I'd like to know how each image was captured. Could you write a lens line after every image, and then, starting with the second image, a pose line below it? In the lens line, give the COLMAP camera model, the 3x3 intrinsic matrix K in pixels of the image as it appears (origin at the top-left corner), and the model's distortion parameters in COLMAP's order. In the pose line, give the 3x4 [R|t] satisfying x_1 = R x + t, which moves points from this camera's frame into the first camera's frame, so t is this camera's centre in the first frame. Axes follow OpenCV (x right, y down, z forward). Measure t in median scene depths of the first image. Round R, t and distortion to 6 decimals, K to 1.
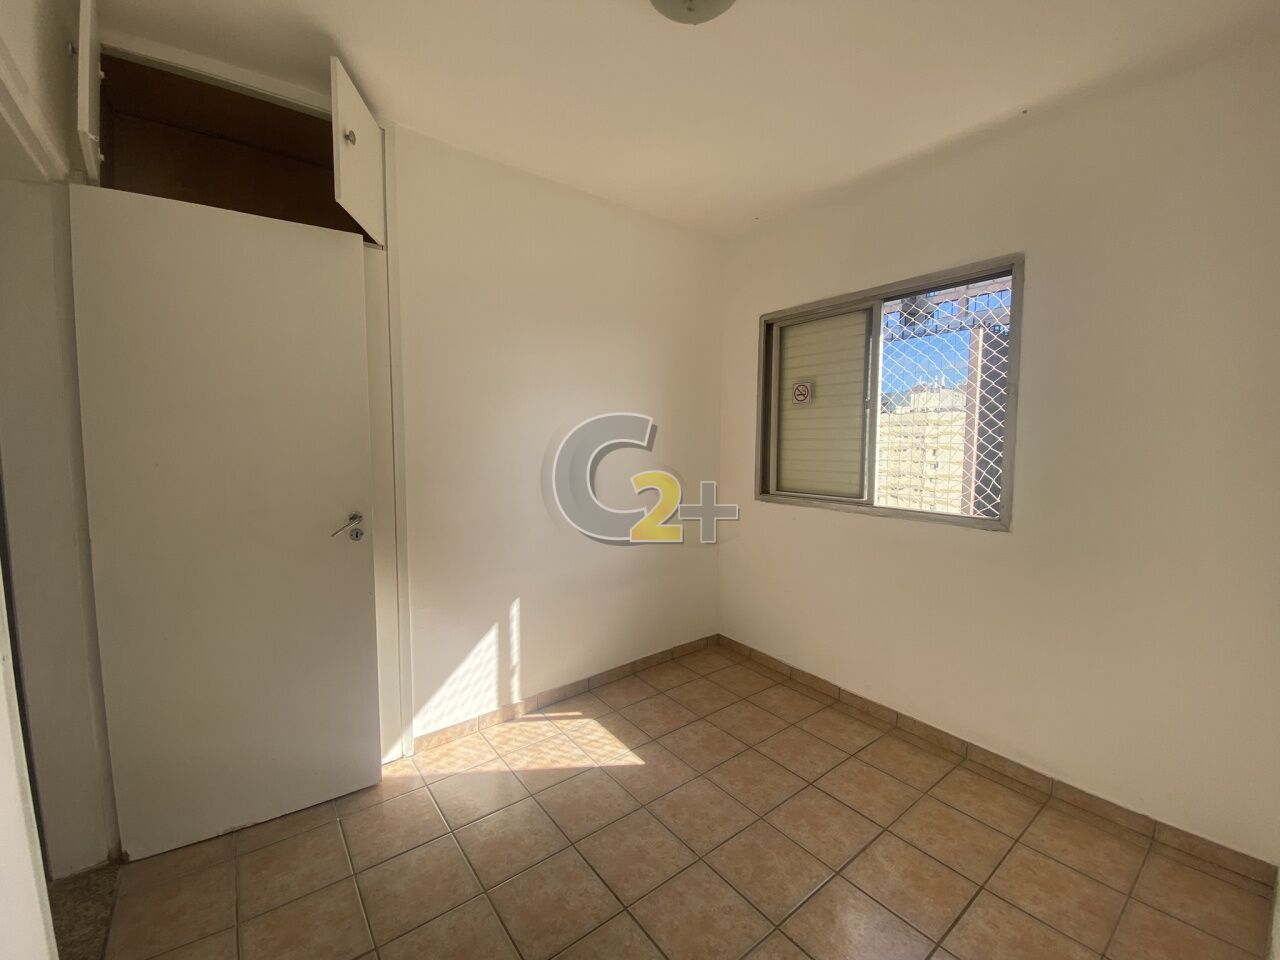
lens RADIAL K [[522.4, 0, 637.7], [0, 522.4, 475.3], [0, 0, 1]] dist [0.030991, -0.025208]
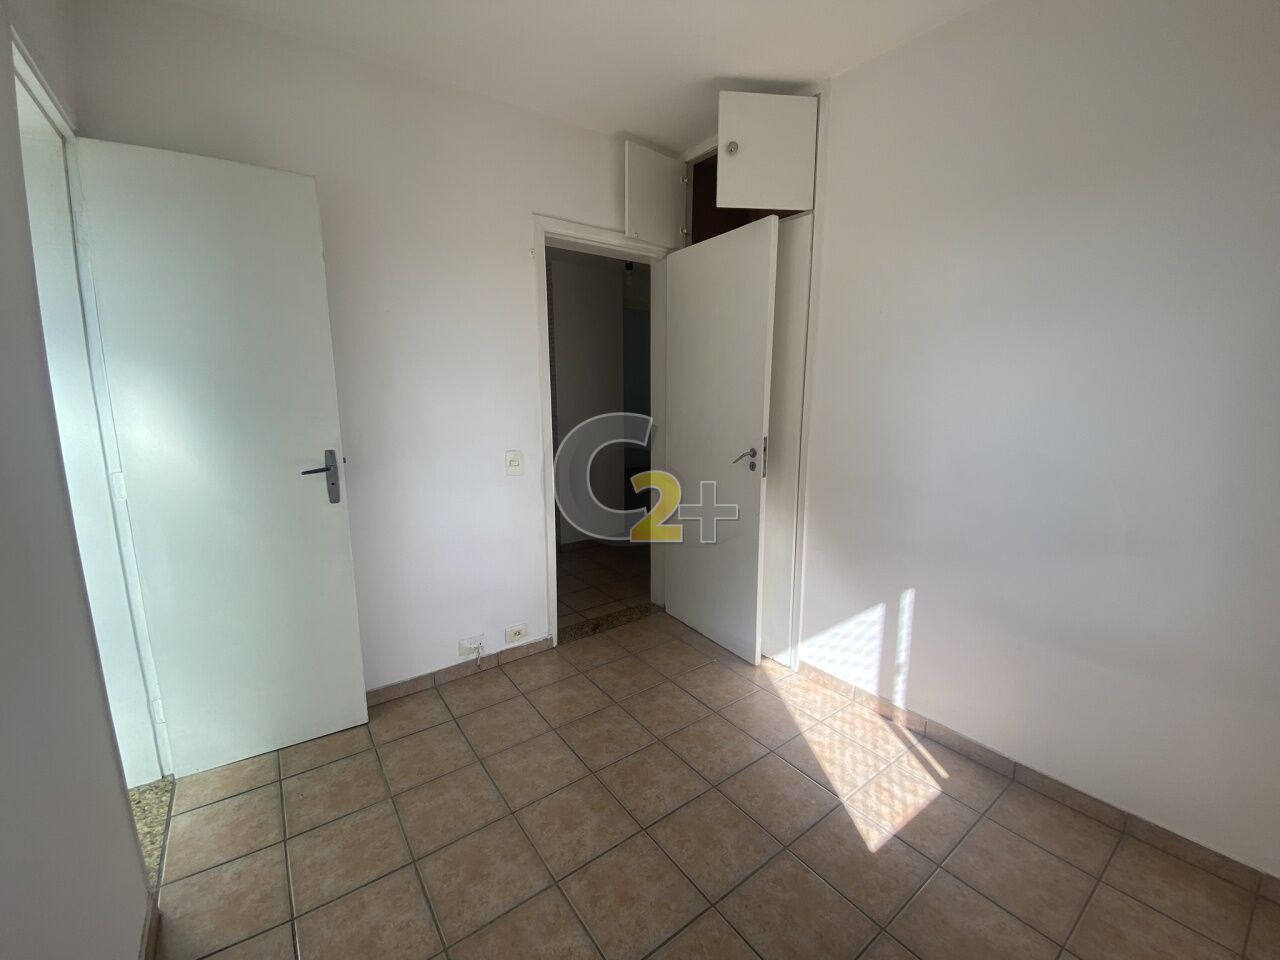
lens RADIAL K [[522.4, 0, 637.7], [0, 522.4, 475.3], [0, 0, 1]] dist [0.030991, -0.025208]
pose [[-0.014070, 0.161842, -0.986716, 0.607230], [-0.075404, 0.983832, 0.162445, -0.042236], [0.997054, 0.076688, -0.001639, 0.614764]]
